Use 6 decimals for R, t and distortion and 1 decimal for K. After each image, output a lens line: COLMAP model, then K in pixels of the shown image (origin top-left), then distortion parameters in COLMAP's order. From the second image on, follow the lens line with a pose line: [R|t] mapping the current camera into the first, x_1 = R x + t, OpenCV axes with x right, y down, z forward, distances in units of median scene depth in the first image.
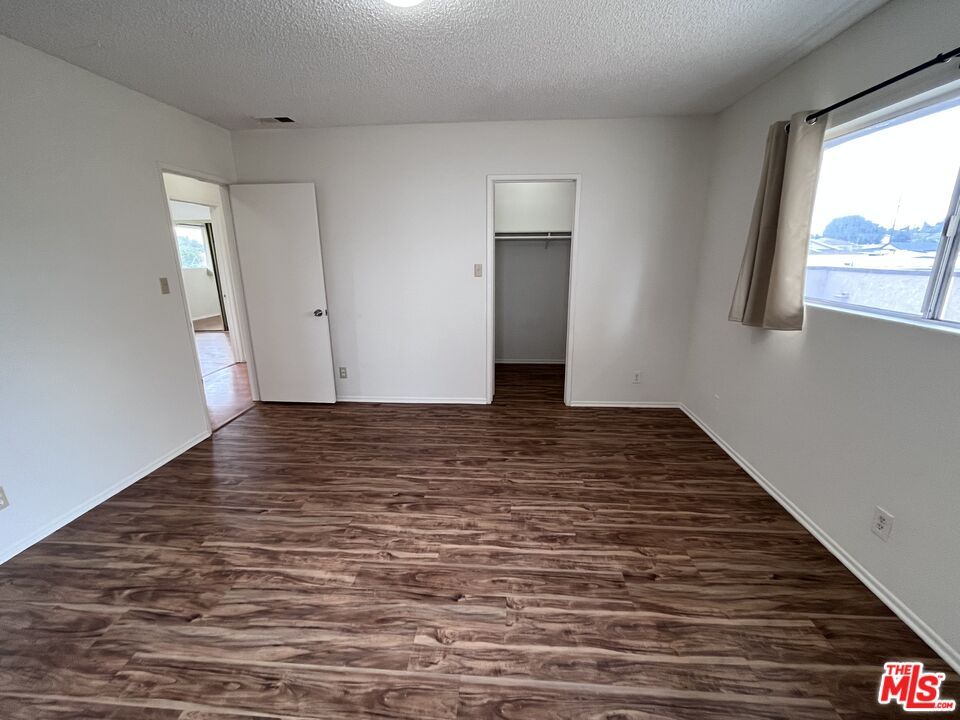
lens RADIAL K [[411.6, 0, 477.5], [0, 411.6, 361.9], [0, 0, 1]] dist [-0.003828, -0.000537]
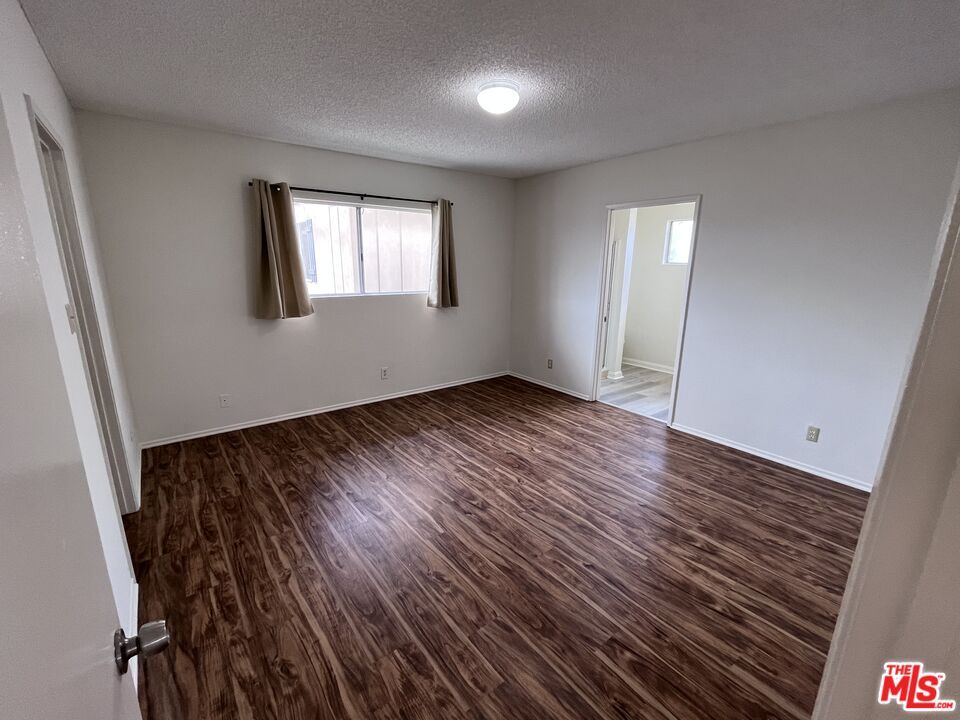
lens RADIAL K [[411.6, 0, 481.3], [0, 411.6, 361.0], [0, 0, 1]] dist [-0.003828, -0.000537]
pose [[-0.668124, -0.174851, 0.723214, -1.025226], [0.188815, 0.900334, 0.392106, -0.462302], [-0.719694, 0.398529, -0.568520, 1.644044]]
